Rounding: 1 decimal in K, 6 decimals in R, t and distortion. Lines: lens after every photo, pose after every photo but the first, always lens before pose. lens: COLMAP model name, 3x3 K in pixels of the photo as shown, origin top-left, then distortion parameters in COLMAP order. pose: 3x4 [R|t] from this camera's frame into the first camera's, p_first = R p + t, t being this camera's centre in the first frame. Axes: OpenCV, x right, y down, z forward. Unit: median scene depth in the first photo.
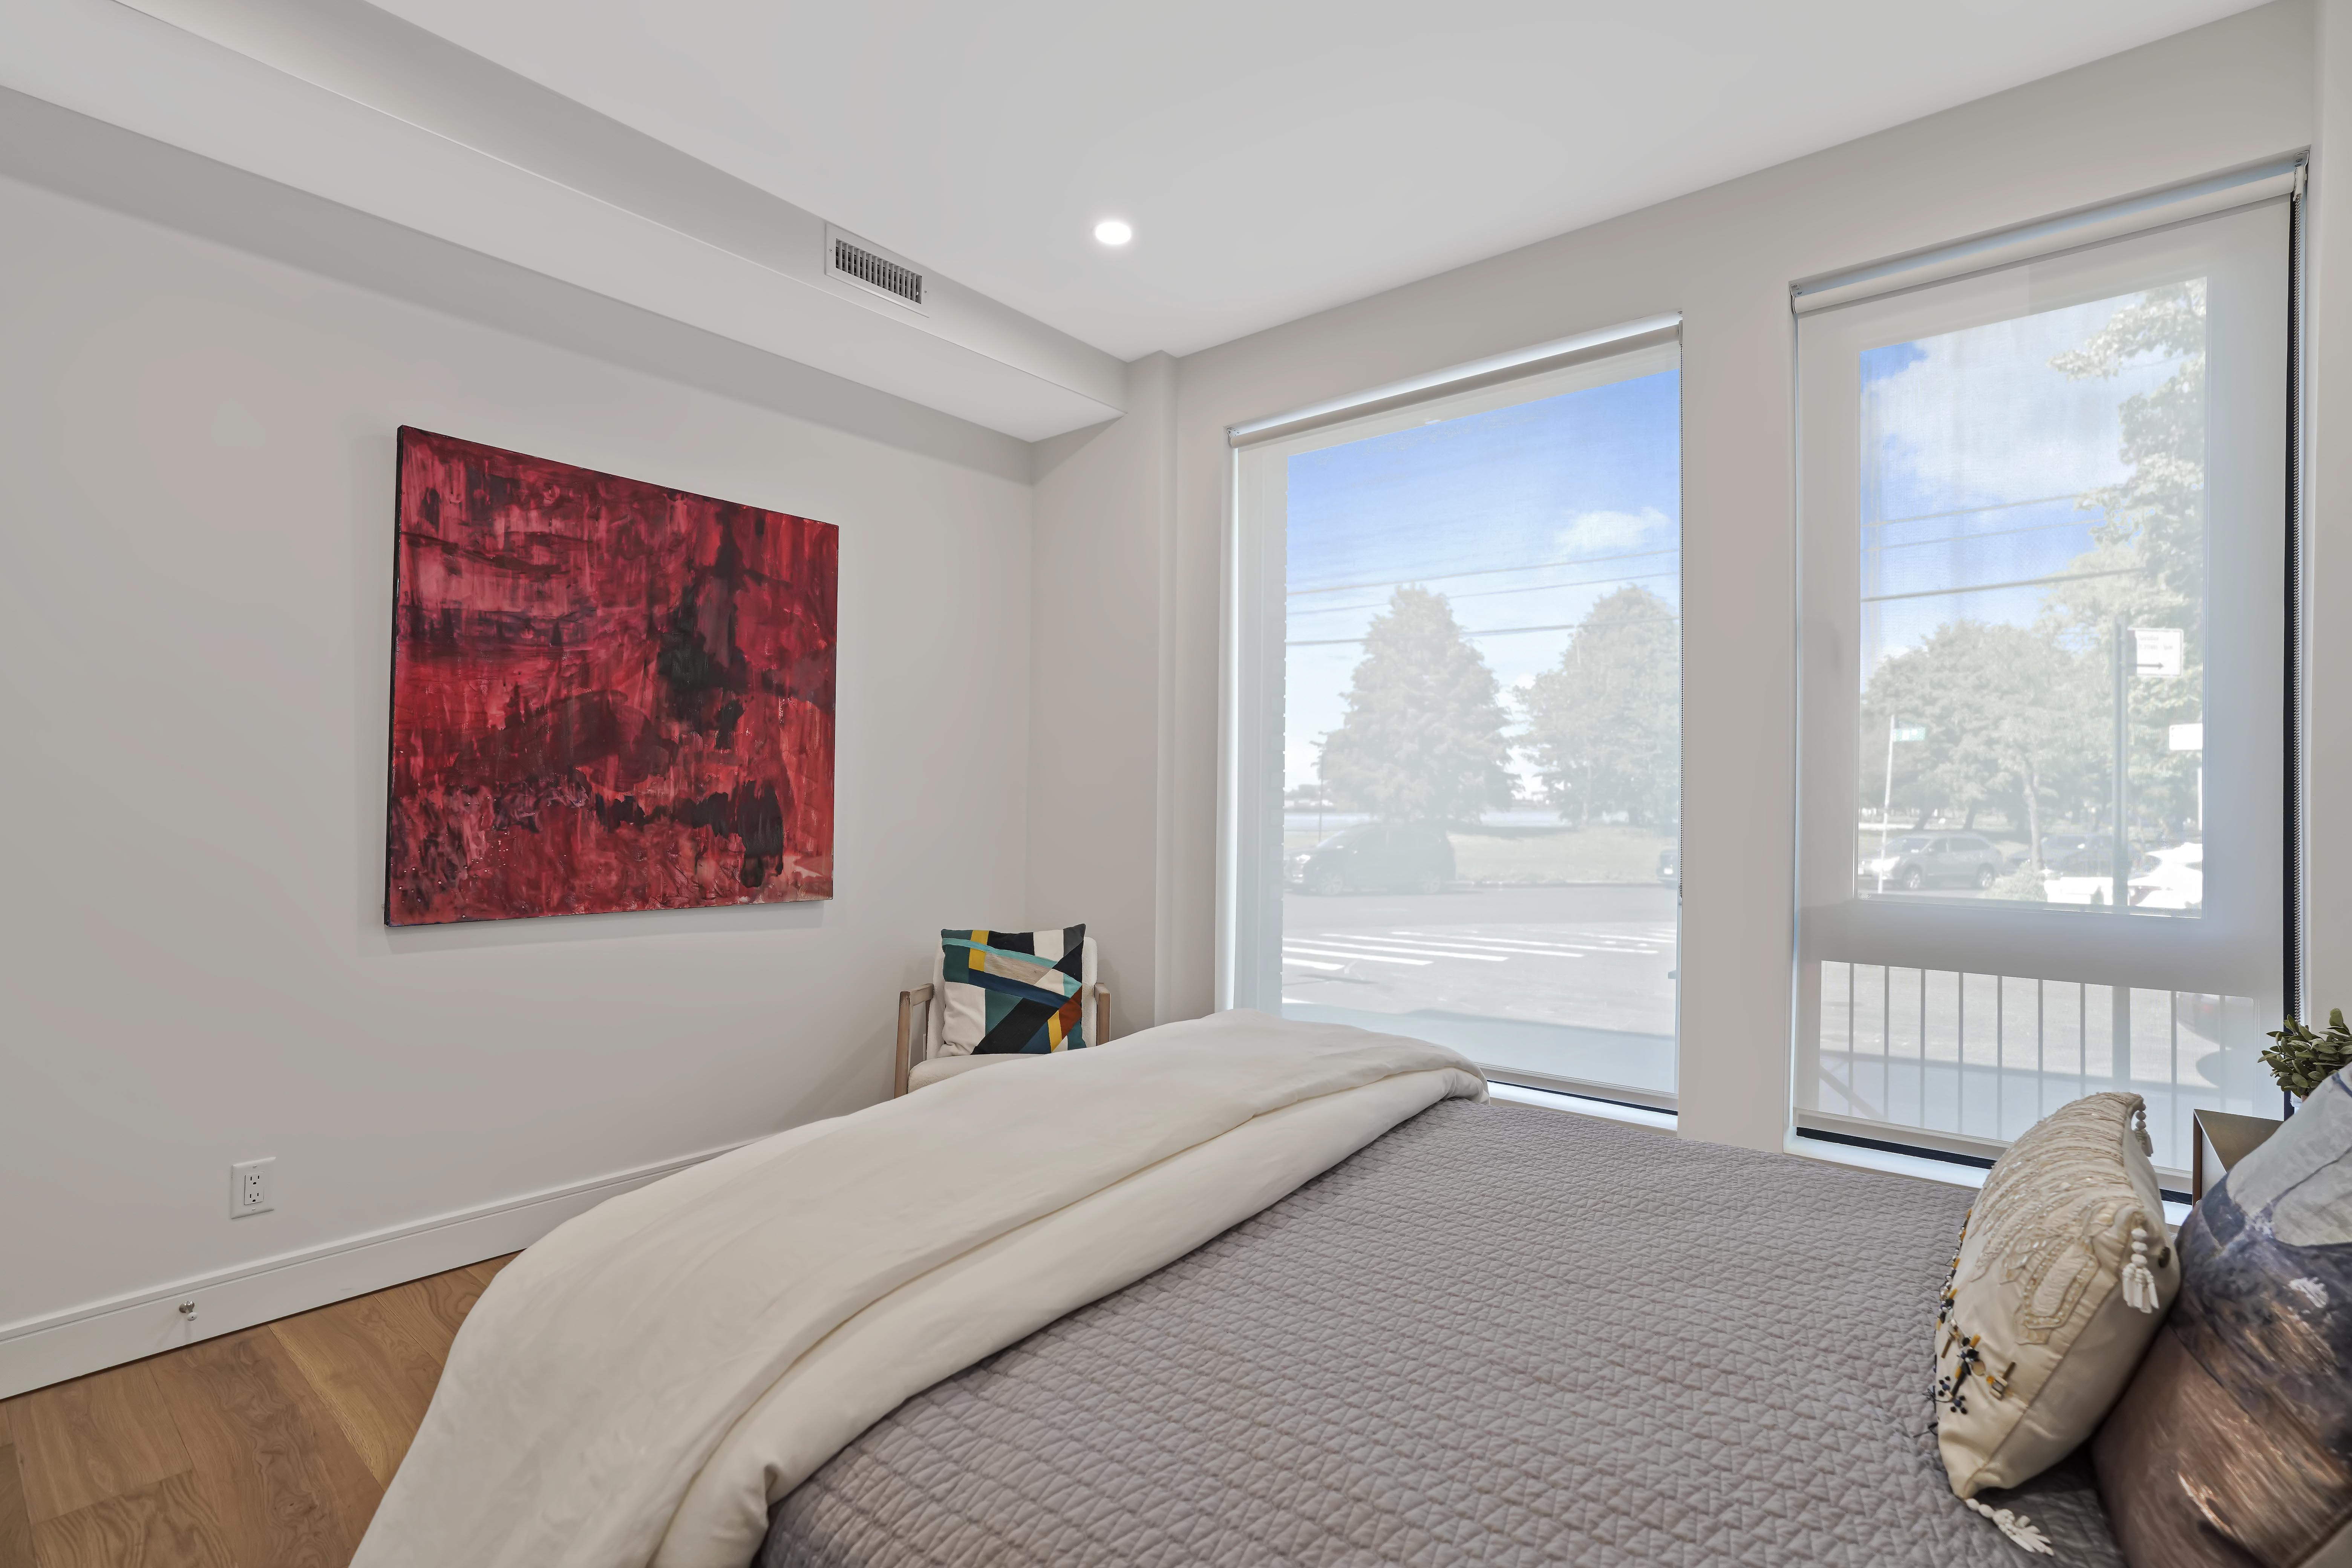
lens RADIAL K [[1093.4, 0, 1197.4], [0, 1093.4, 789.5], [0, 0, 1]] dist [-0.047665, 0.019662]
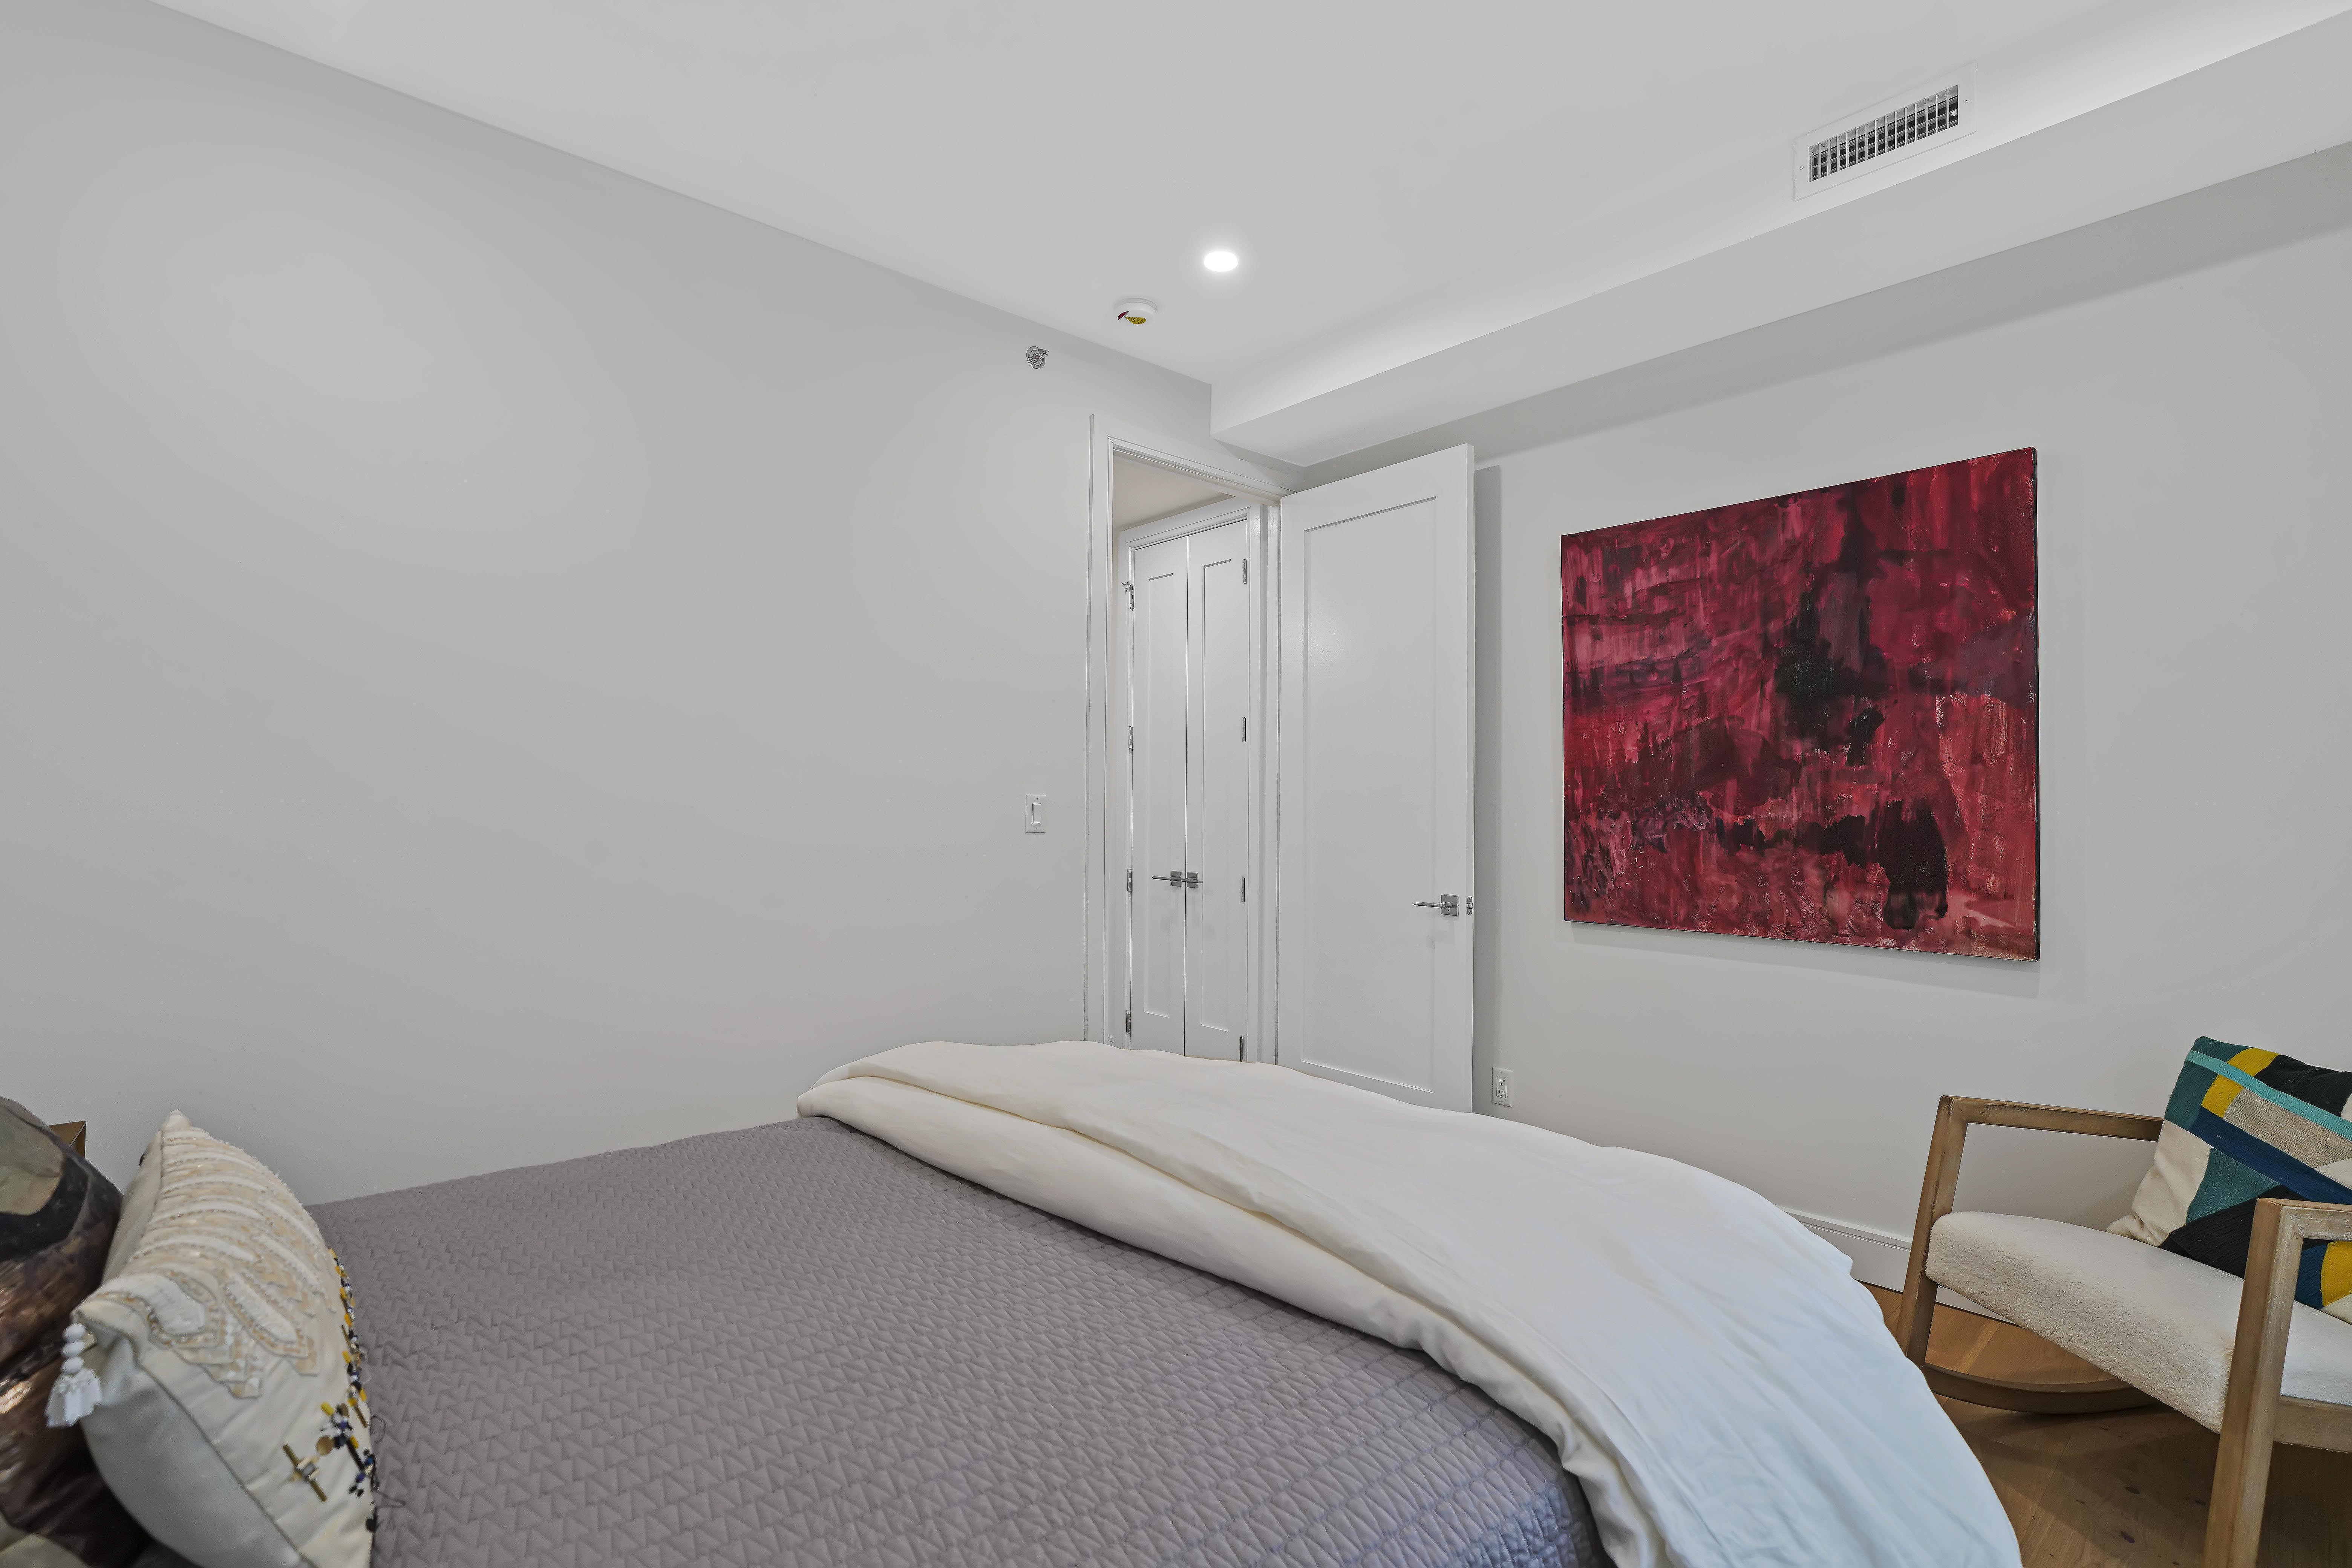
lens RADIAL K [[1093.4, 0, 1195.4], [0, 1093.4, 790.5], [0, 0, 1]] dist [-0.047665, 0.019662]
pose [[-0.150433, -0.031127, -0.988130, 0.529291], [0.003965, 0.999477, -0.032088, 0.009151], [0.988612, -0.008745, -0.150231, 0.641289]]
